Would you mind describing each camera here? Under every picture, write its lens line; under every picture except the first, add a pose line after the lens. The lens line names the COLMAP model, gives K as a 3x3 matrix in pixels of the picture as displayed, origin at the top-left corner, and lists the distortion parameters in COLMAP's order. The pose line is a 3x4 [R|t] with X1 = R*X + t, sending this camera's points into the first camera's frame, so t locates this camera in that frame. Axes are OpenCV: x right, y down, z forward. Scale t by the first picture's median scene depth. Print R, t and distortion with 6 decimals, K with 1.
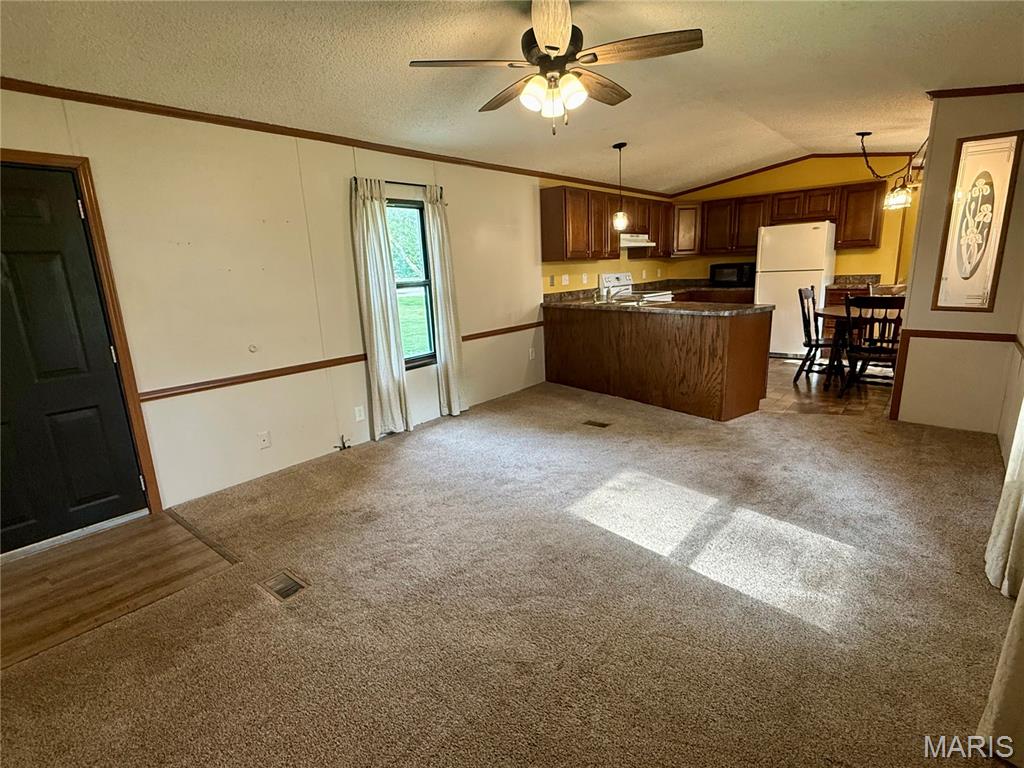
lens RADIAL K [[514.5, 0, 510.9], [0, 514.5, 385.0], [0, 0, 1]] dist [-0.000917, 0.001265]
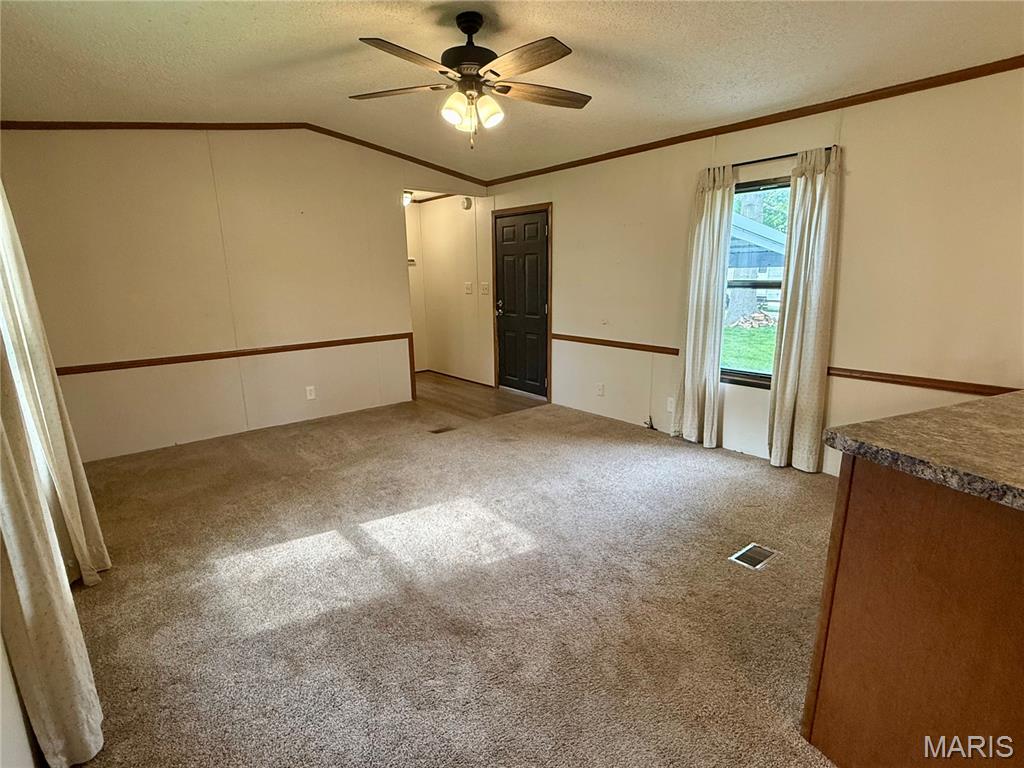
lens RADIAL K [[508.7, 0, 511.0], [0, 508.7, 386.6], [0, 0, 1]] dist [0.000455, -0.000184]
pose [[-0.181898, 0.257208, -0.949082, 0.693030], [-0.205837, 0.933841, 0.292527, -0.201981], [0.961532, 0.248566, -0.116921, 0.769358]]
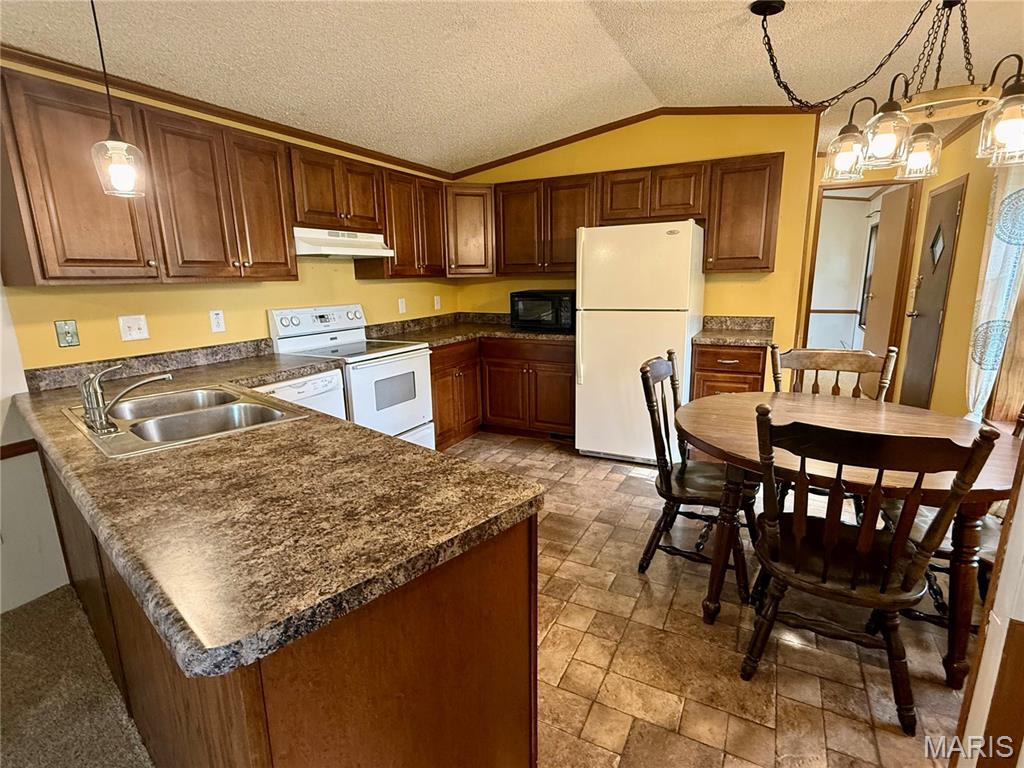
lens RADIAL K [[508.7, 0, 511.0], [0, 508.7, 386.6], [0, 0, 1]] dist [0.000455, -0.000184]
pose [[0.974971, -0.022117, 0.221230, 0.443040], [0.026340, 0.999522, -0.016155, -0.201773], [-0.220767, 0.021578, 0.975088, 0.752677]]
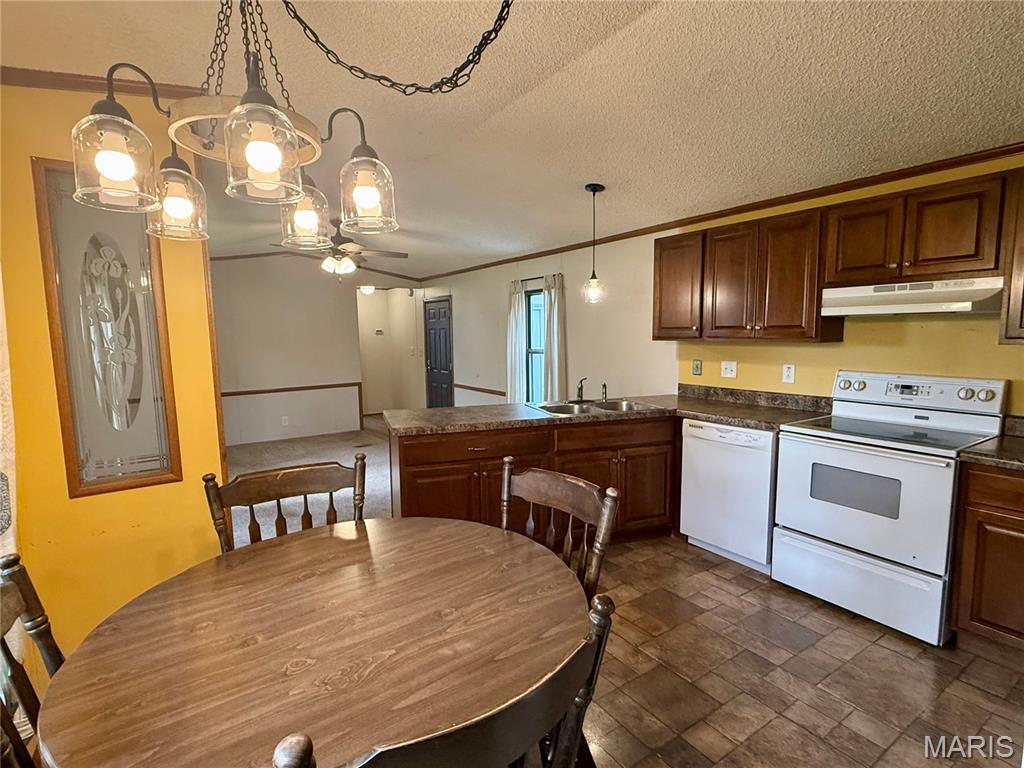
lens RADIAL K [[514.5, 0, 510.9], [0, 514.5, 385.0], [0, 0, 1]] dist [-0.000917, 0.001265]
pose [[-0.278383, 0.144293, -0.949570, 1.092372], [-0.194789, 0.959624, 0.202927, -0.370564], [0.940511, 0.241457, -0.239036, 1.284000]]
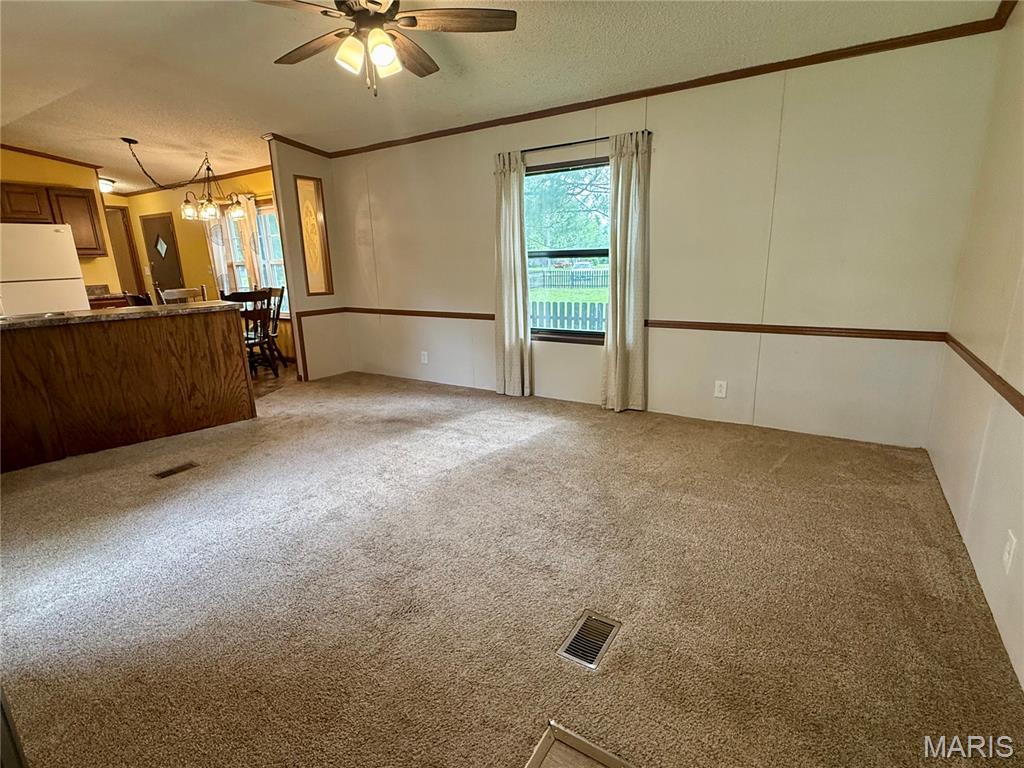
lens RADIAL K [[508.7, 0, 511.0], [0, 508.7, 386.6], [0, 0, 1]] dist [0.000455, -0.000184]
pose [[-0.131611, -0.196531, 0.971625, -0.568396], [0.259592, 0.939113, 0.225118, -0.073458], [-0.956708, 0.281854, -0.072580, 0.573035]]
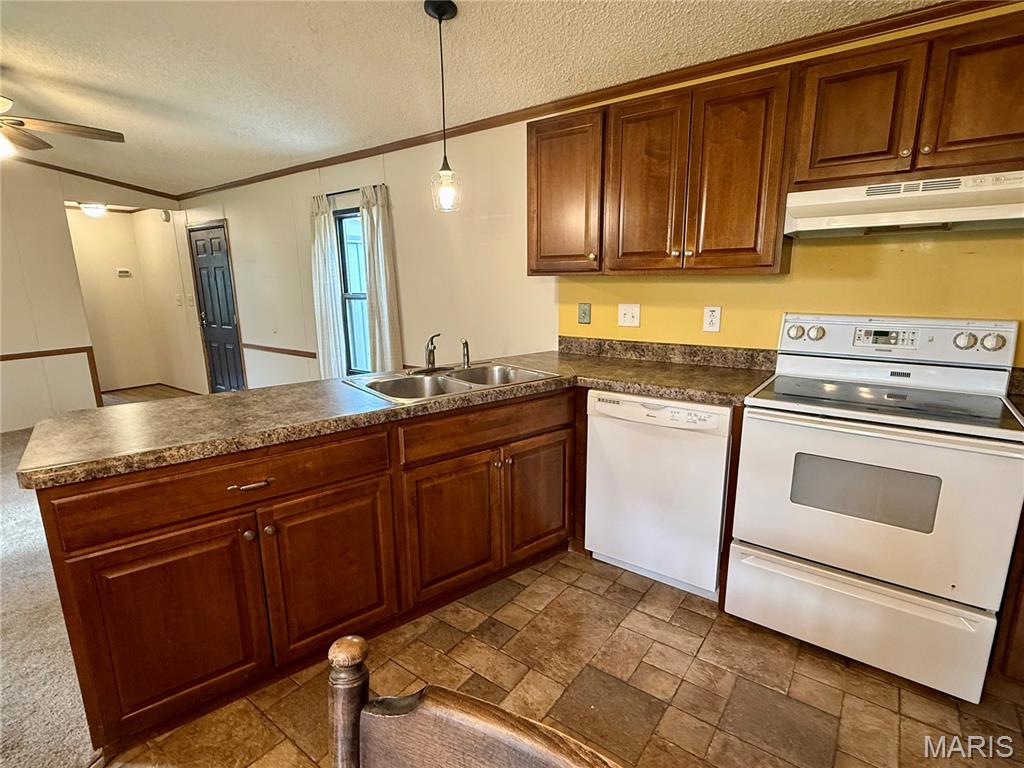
lens RADIAL K [[508.7, 0, 511.0], [0, 508.7, 386.6], [0, 0, 1]] dist [0.000455, -0.000184]
pose [[0.059037, 0.249437, -0.966590, 0.785645], [-0.217552, 0.948220, 0.231409, -0.321095], [0.974262, 0.196621, 0.110246, 1.219538]]
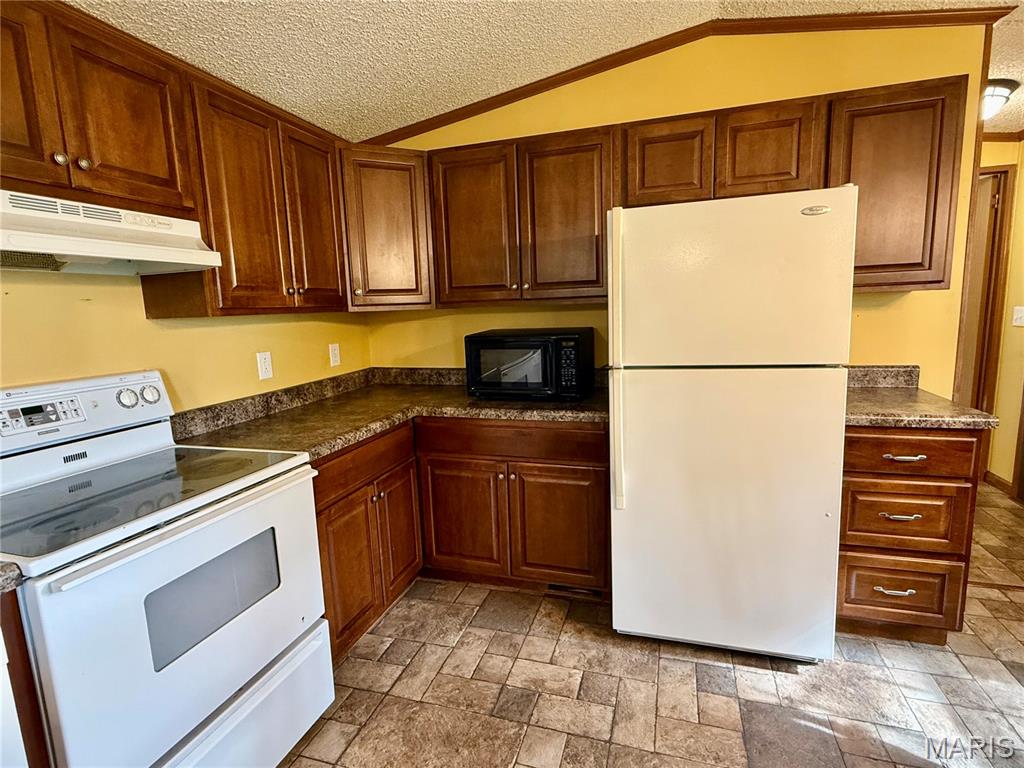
lens RADIAL K [[514.5, 0, 510.9], [0, 514.5, 385.0], [0, 0, 1]] dist [-0.000917, 0.001265]
pose [[0.923516, -0.047959, 0.380550, 0.492300], [0.083738, 0.993429, -0.078018, -0.297697], [-0.374307, 0.103917, 0.921464, 1.175305]]
